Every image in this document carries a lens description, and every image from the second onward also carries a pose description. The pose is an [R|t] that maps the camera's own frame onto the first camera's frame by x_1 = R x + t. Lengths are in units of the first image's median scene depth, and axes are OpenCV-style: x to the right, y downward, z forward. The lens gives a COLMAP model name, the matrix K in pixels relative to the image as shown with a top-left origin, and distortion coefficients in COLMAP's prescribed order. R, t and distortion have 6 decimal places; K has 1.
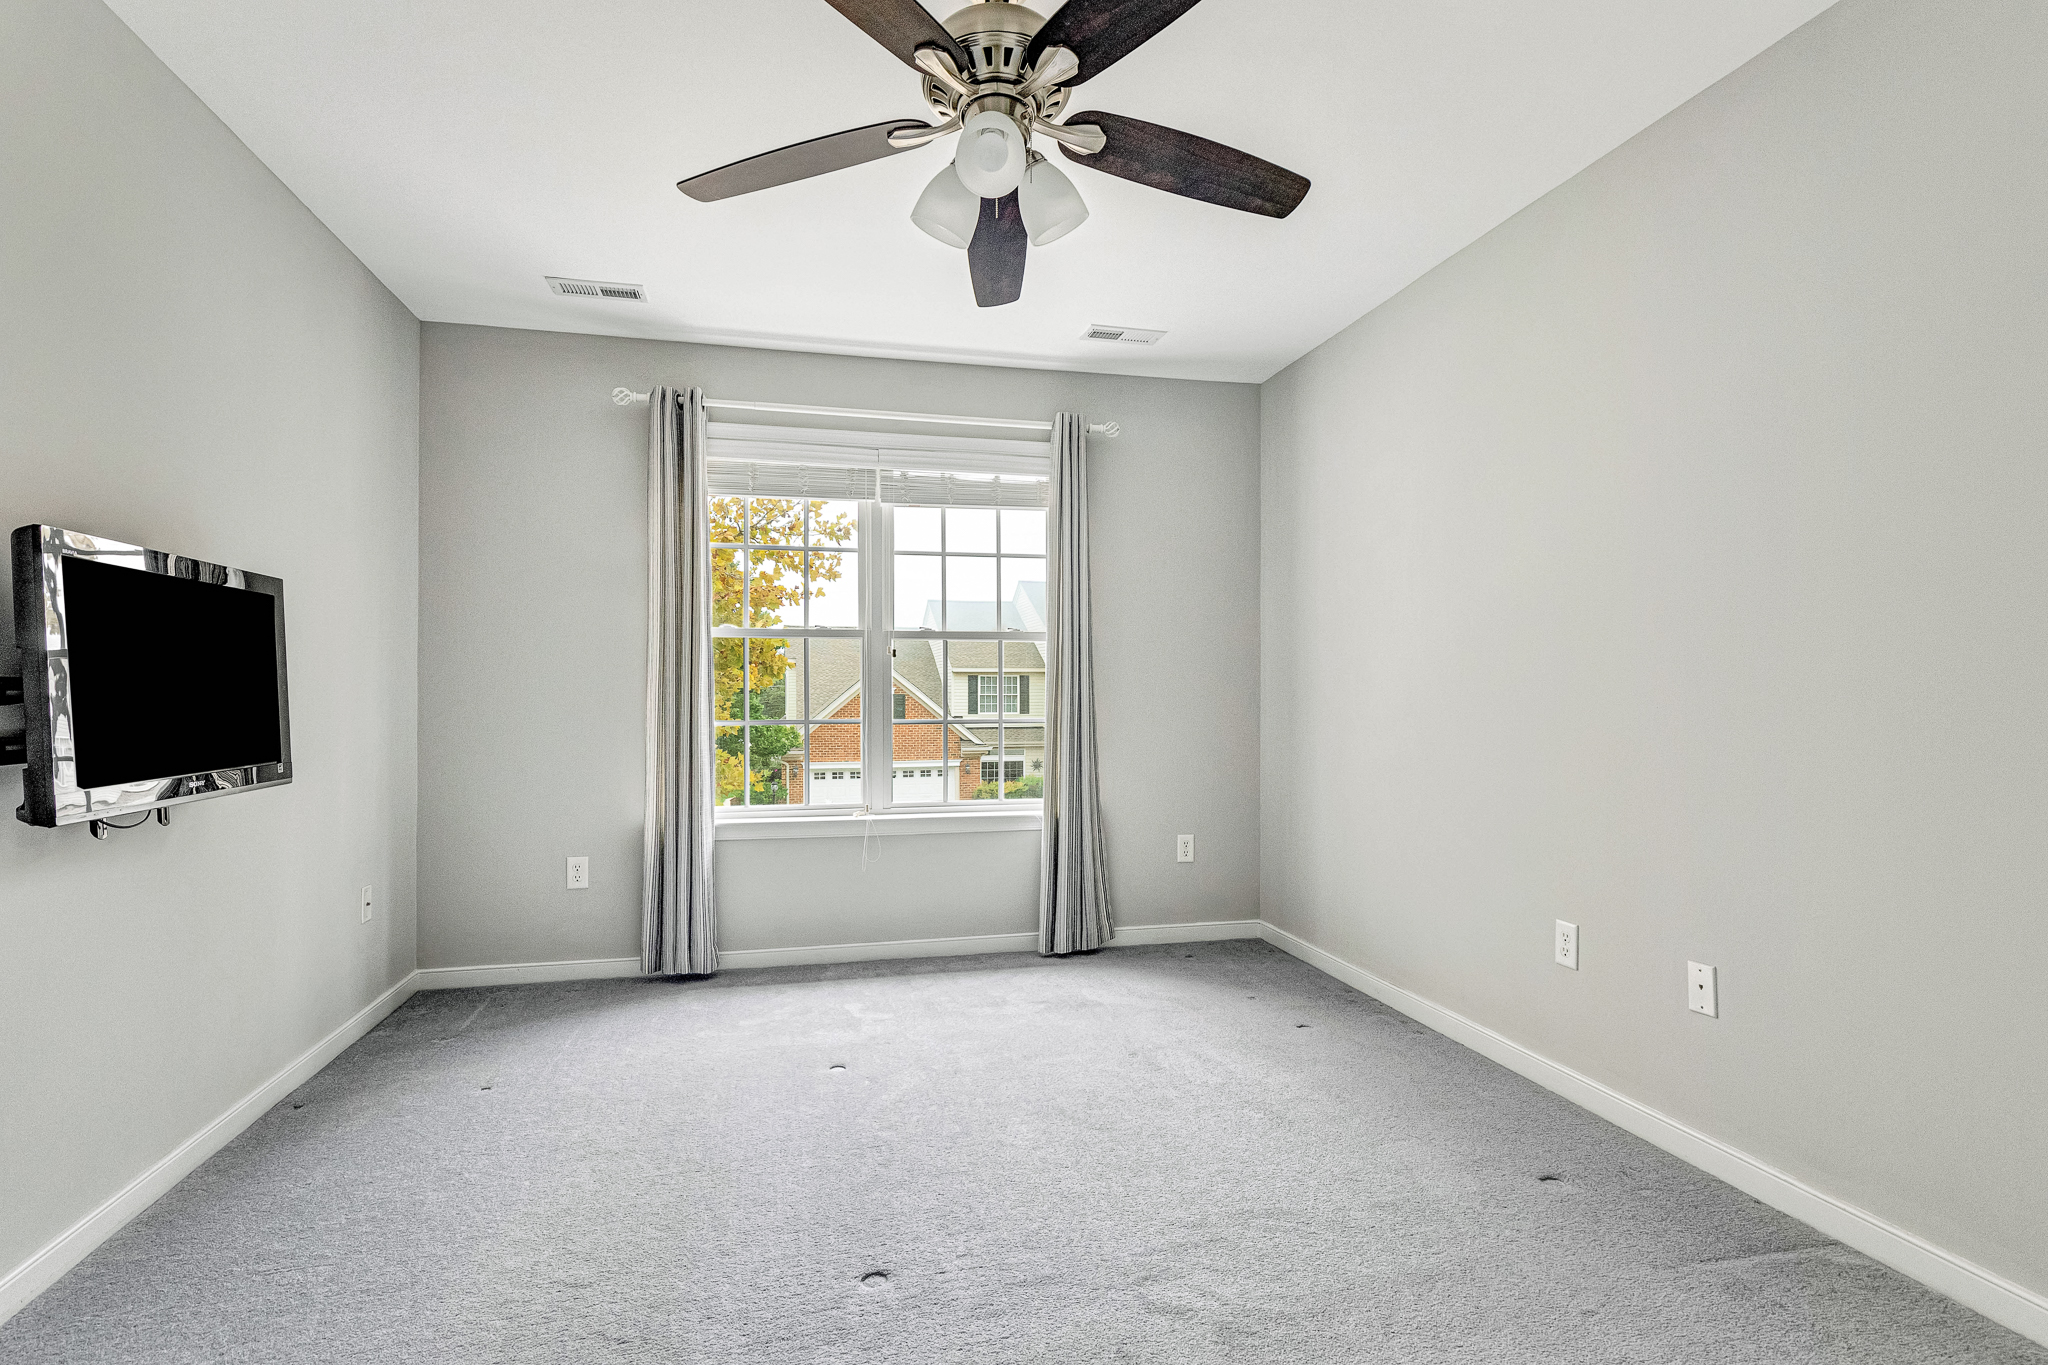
lens RADIAL K [[976.1, 0, 1026.8], [0, 976.1, 699.2], [0, 0, 1]] dist [0.012610, -0.000581]
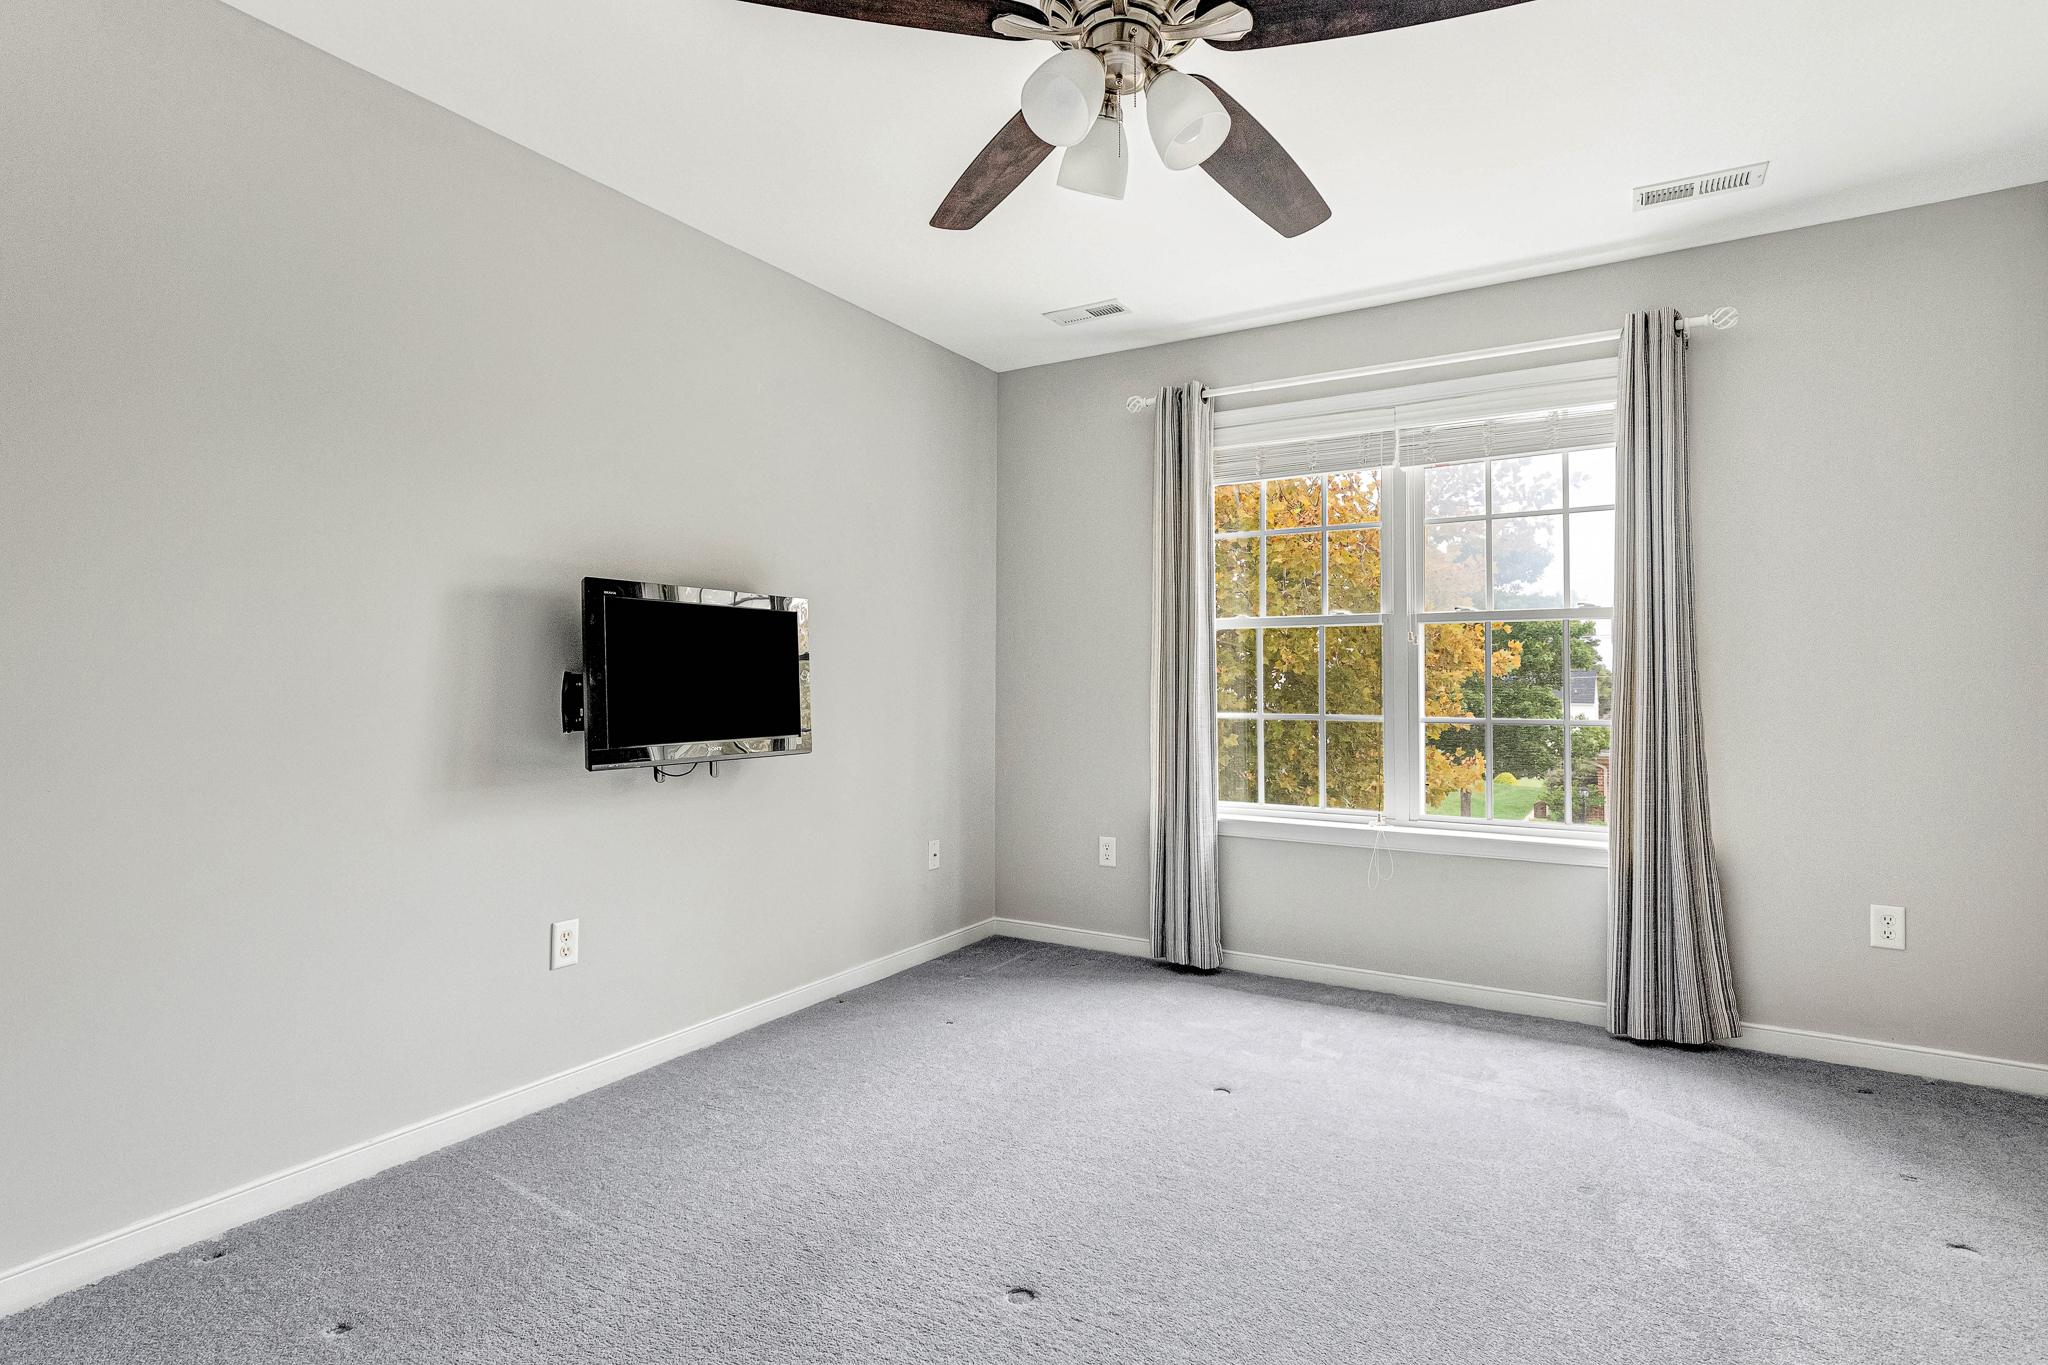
lens RADIAL K [[1018.4, 0, 1023.2], [0, 1018.4, 673.8], [0, 0, 1]] dist [0.020666, -0.008985]
pose [[0.728972, -0.003487, -0.684535, 0.242806], [-0.007226, 0.999892, -0.012789, -0.003423], [0.684506, 0.014270, 0.728868, 0.116122]]
